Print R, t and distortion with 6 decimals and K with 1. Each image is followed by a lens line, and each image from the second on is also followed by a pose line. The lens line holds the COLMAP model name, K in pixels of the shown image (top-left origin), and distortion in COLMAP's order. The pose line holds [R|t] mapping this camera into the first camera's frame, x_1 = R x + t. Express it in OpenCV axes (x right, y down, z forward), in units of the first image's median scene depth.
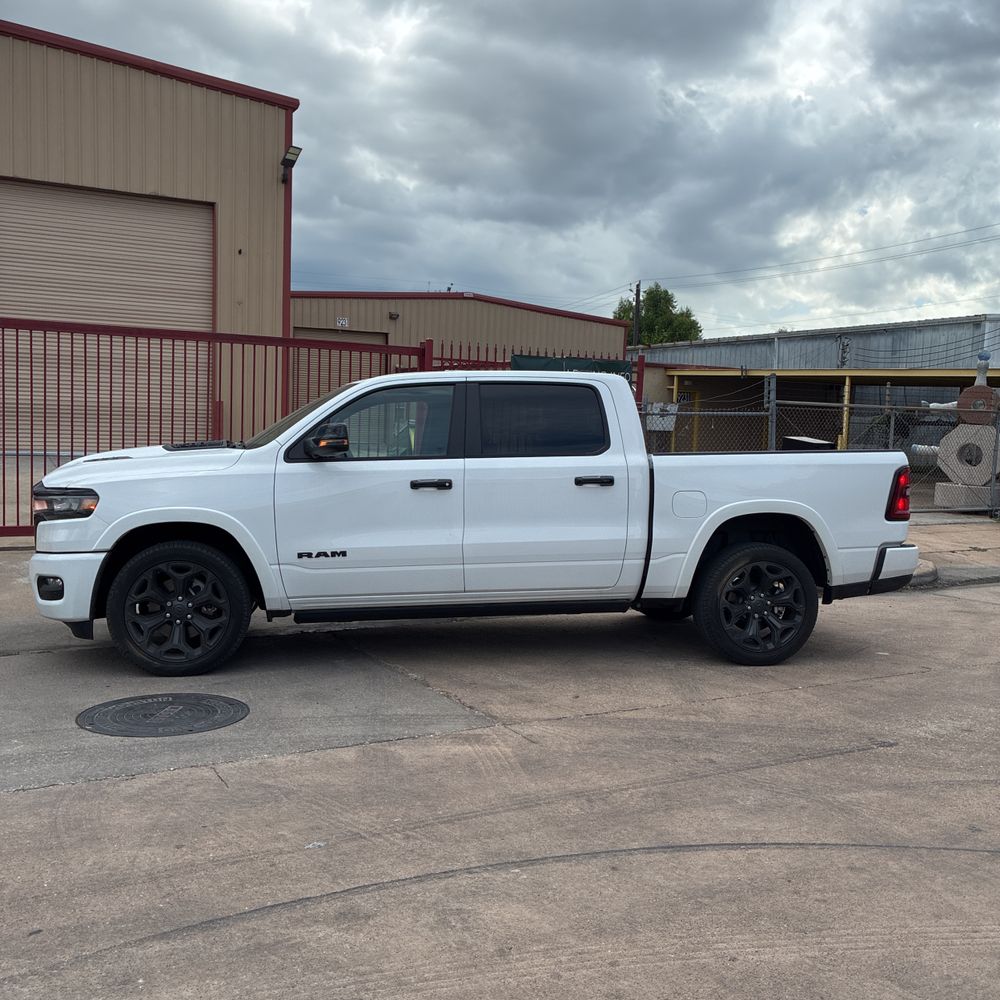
lens RADIAL K [[1015.7, 0, 497.8], [0, 1015.7, 497.8], [0, 0, 1]] dist [0.053275, -0.000174]
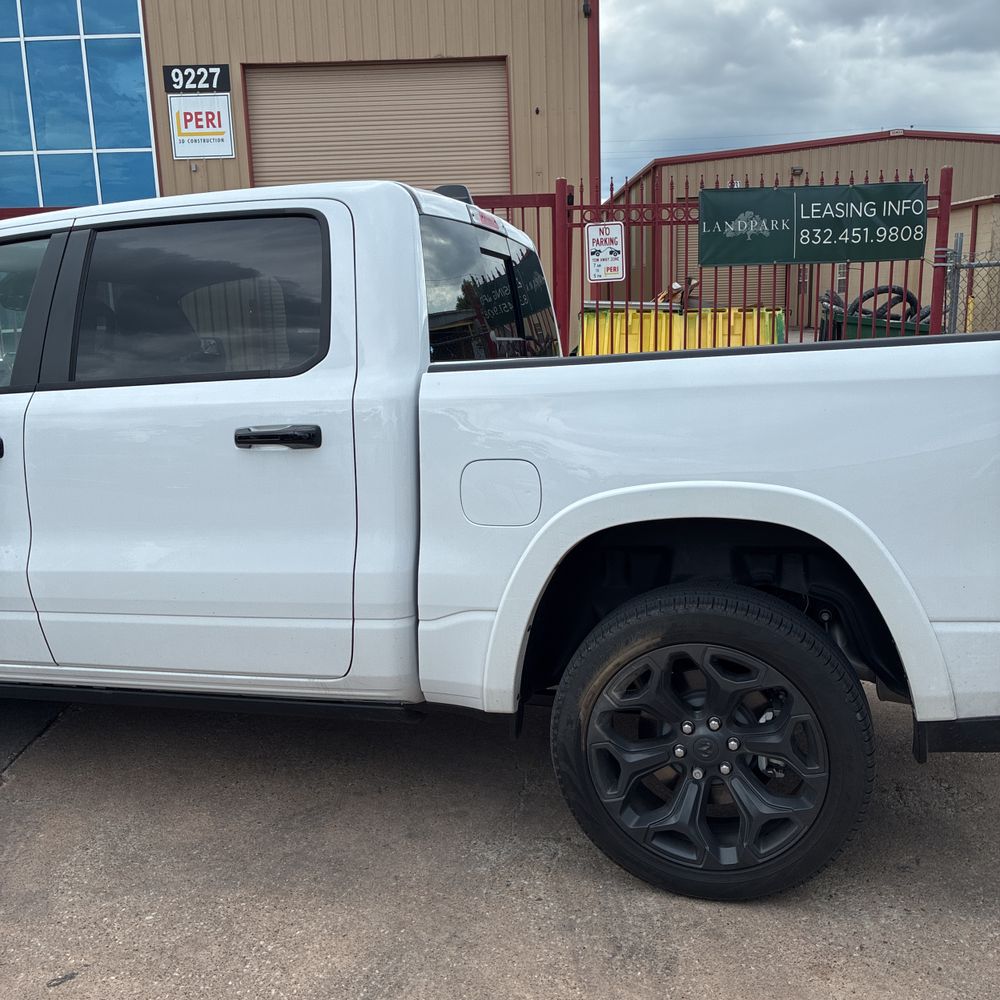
lens RADIAL K [[1009.8, 0, 495.8], [0, 1009.8, 503.9], [0, 0, 1]] dist [0.003863, 0.035518]
pose [[0.891211, 0.029548, -0.452626, 0.376037], [0.024855, 0.993196, 0.113774, -0.035342], [0.452908, -0.112647, 0.884412, 0.666768]]
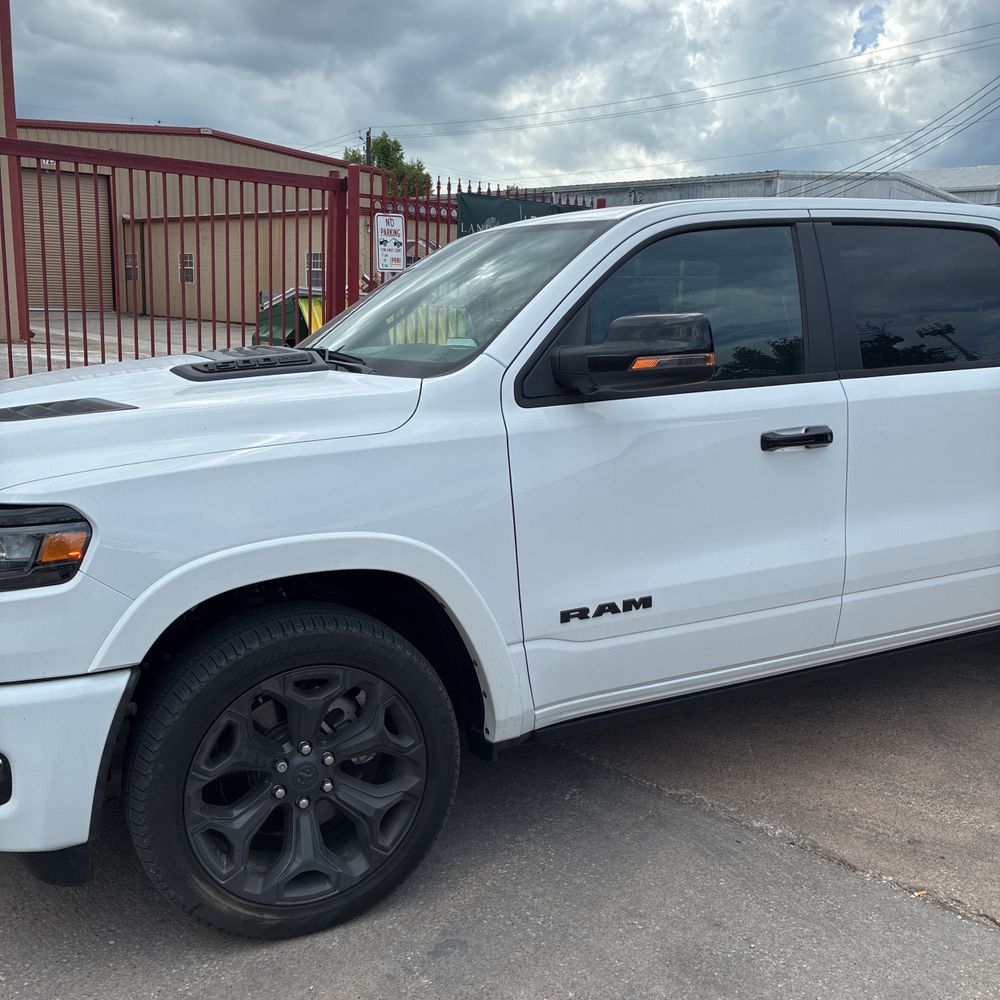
lens RADIAL K [[998.6, 0, 493.9], [0, 998.6, 492.7], [0, 0, 1]] dist [0.008825, 0.006386]
pose [[0.961158, -0.058152, 0.269802, -0.323756], [0.021863, 0.990521, 0.135607, -0.053708], [-0.275131, -0.124441, 0.953319, 0.577575]]
